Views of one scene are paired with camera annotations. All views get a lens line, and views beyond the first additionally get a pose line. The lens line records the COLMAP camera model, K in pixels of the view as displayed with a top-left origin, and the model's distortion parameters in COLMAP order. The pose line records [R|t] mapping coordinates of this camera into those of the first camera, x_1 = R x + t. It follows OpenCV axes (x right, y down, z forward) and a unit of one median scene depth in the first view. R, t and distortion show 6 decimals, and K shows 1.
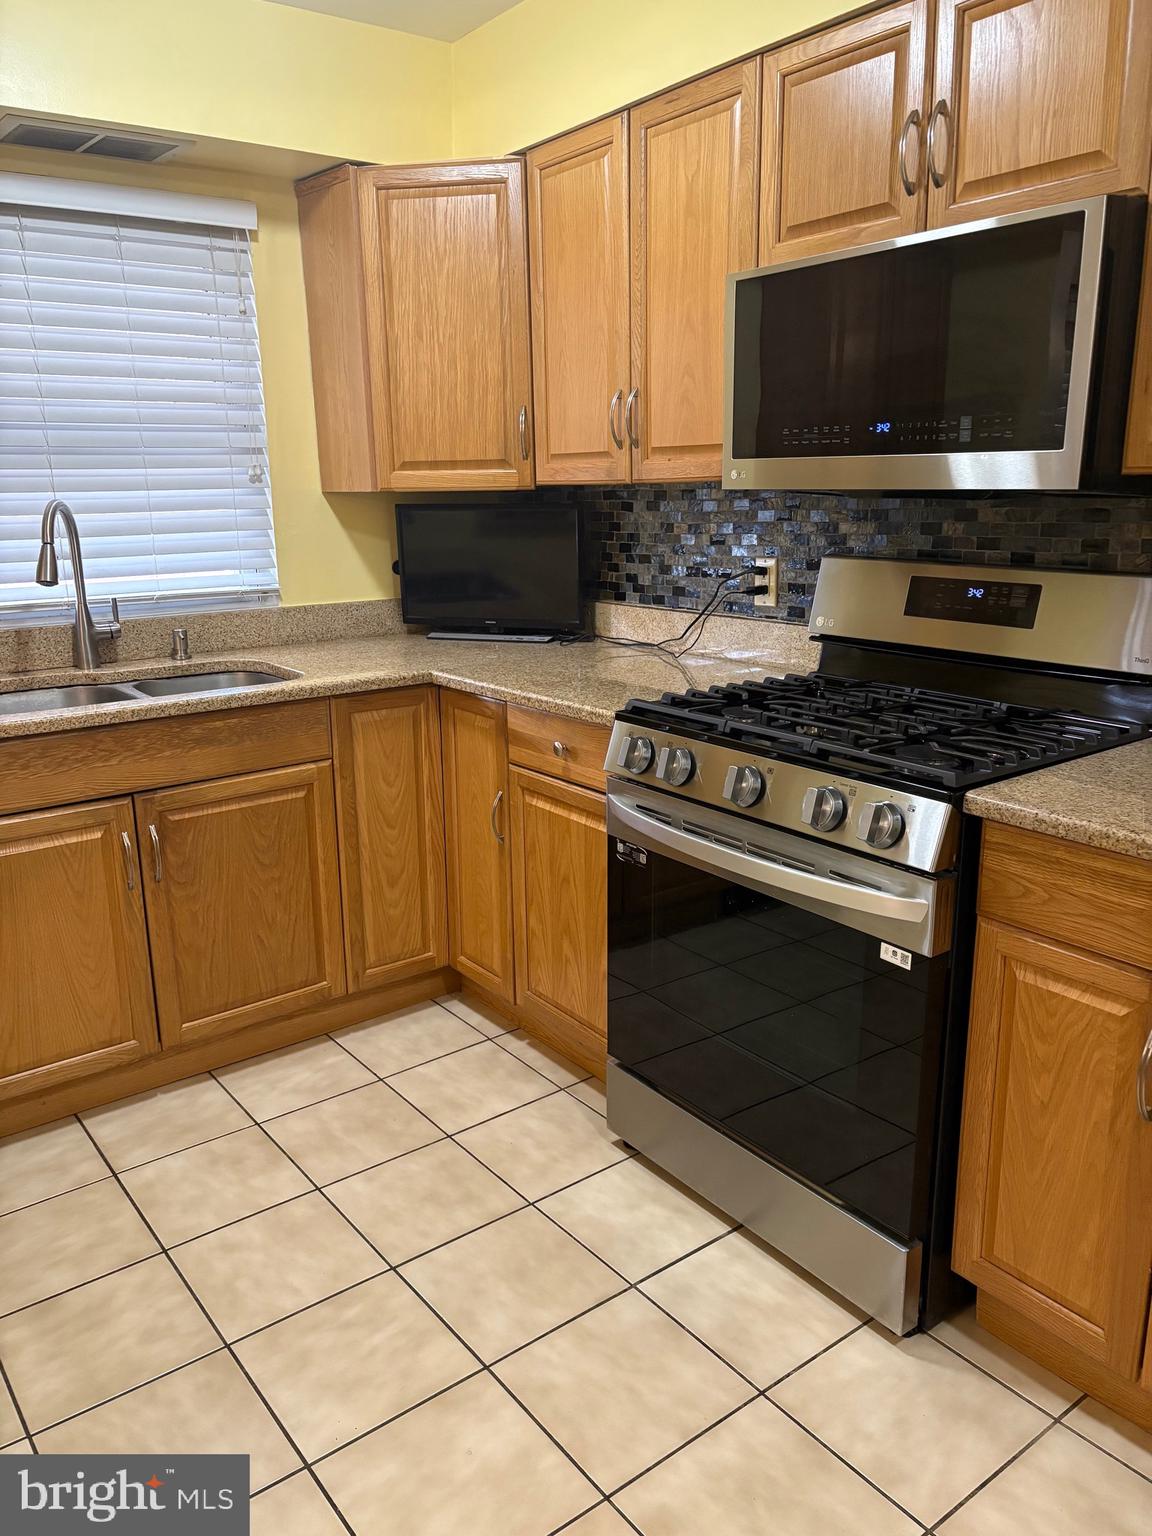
lens RADIAL K [[1164.3, 0, 564.0], [0, 1164.3, 773.4], [0, 0, 1]] dist [0.056353, -0.055771]
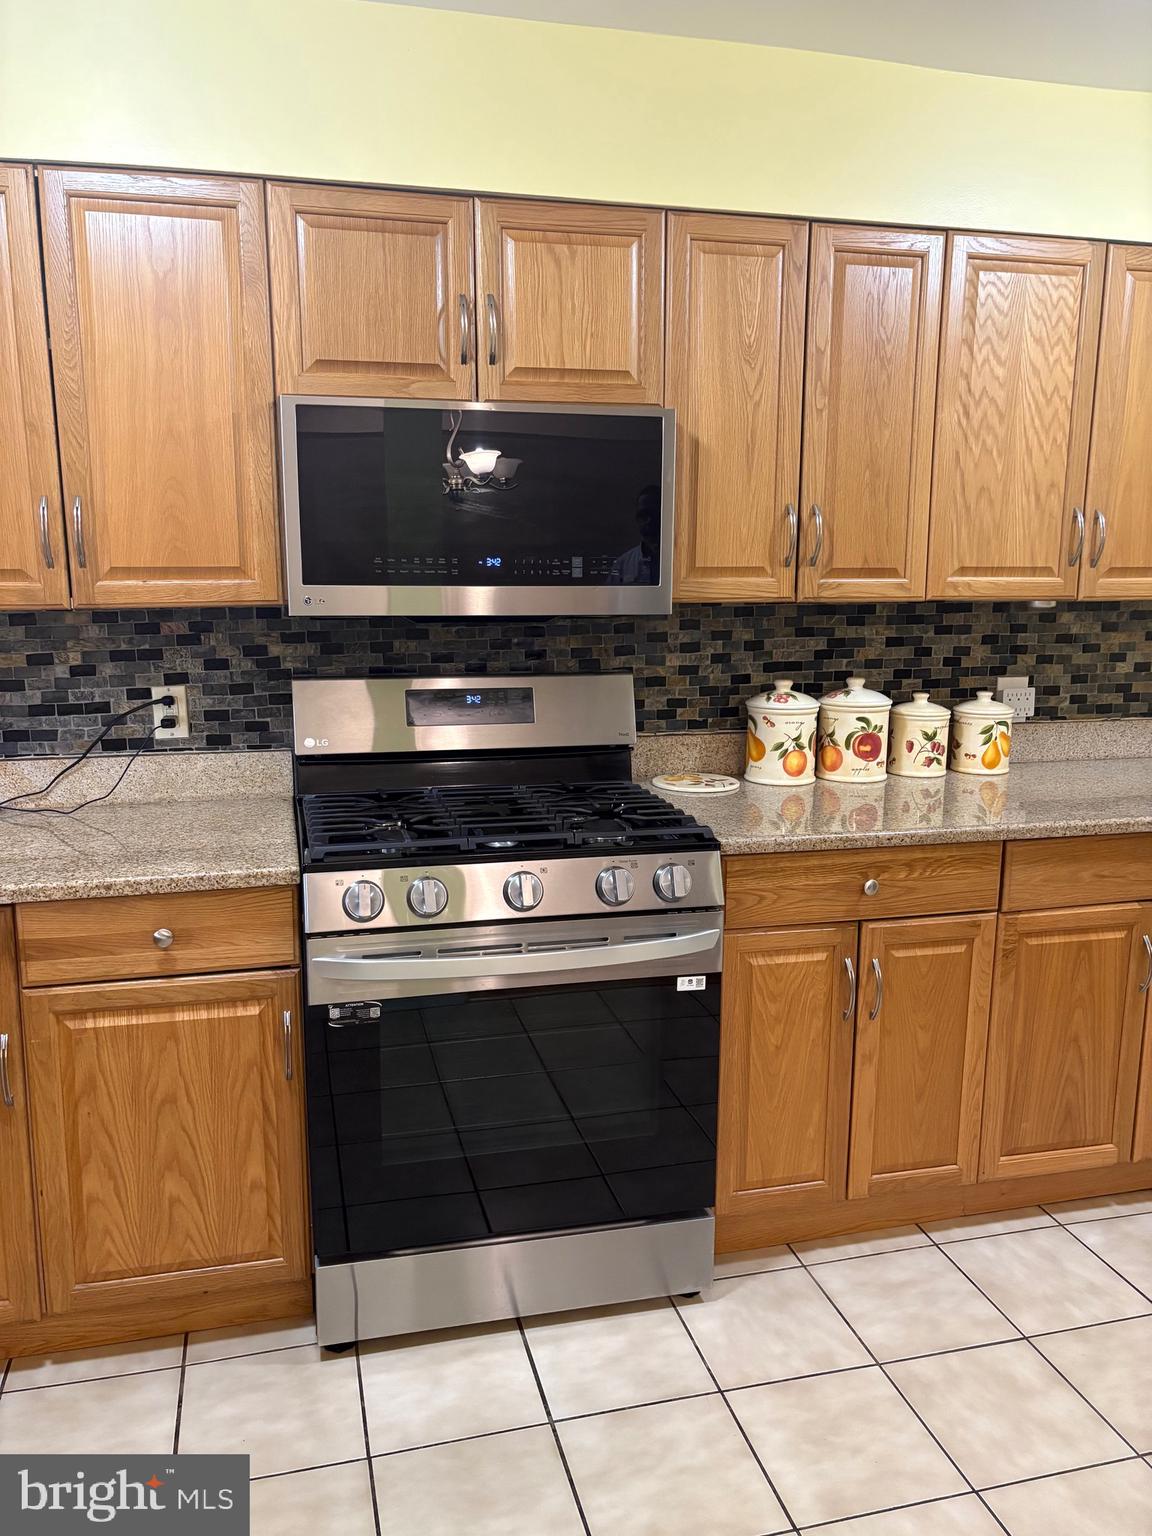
lens RADIAL K [[1164.3, 0, 568.5], [0, 1164.3, 777.9], [0, 0, 1]] dist [0.056353, -0.055771]
pose [[0.385351, -0.149831, 0.910525, -0.545799], [0.222080, 0.972786, 0.066088, -0.106117], [-0.895648, 0.176742, 0.408139, 0.361789]]
